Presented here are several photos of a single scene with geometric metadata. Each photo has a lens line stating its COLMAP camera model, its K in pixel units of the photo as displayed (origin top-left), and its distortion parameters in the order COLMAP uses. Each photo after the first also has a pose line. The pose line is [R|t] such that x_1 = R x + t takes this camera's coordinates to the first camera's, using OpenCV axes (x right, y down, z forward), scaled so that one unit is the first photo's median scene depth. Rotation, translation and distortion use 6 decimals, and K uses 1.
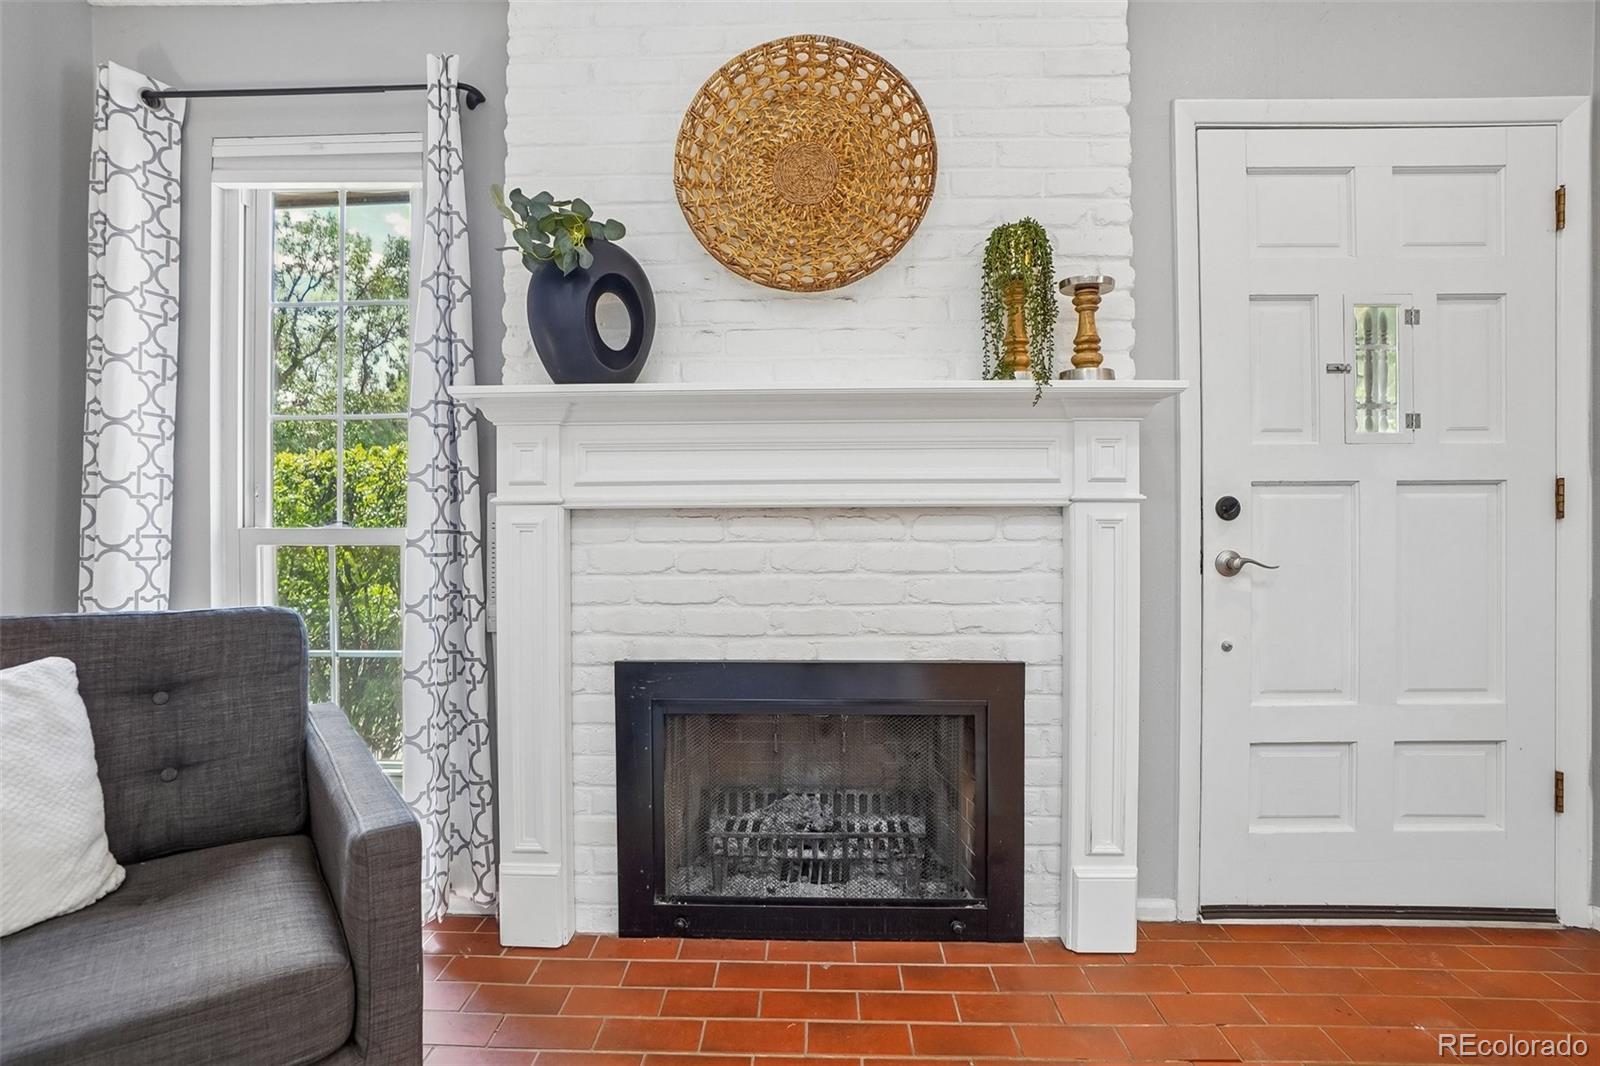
lens RADIAL K [[773.6, 0, 791.0], [0, 773.6, 525.7], [0, 0, 1]] dist [-0.054632, 0.024878]
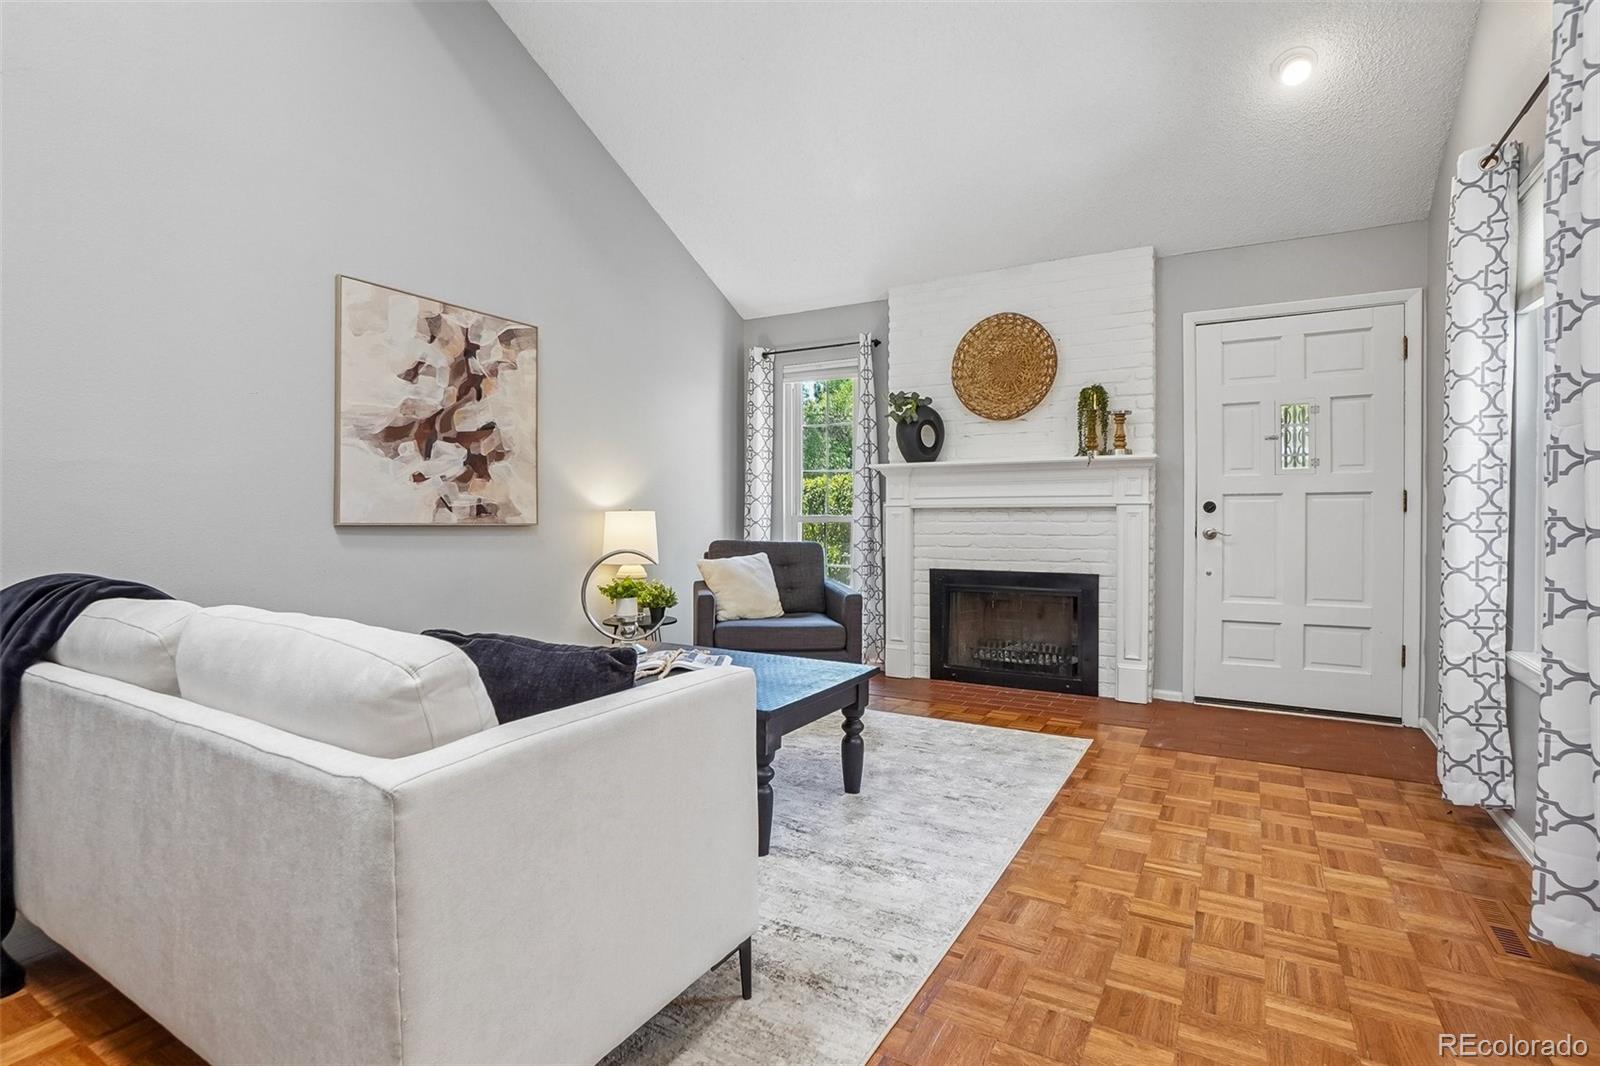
lens RADIAL K [[773.6, 0, 791.0], [0, 773.6, 525.7], [0, 0, 1]] dist [-0.054632, 0.024878]
pose [[0.871775, 0.008746, -0.489828, 0.615981], [-0.001806, 0.999891, 0.014640, -0.000688], [0.489903, -0.011878, 0.871696, -1.434838]]
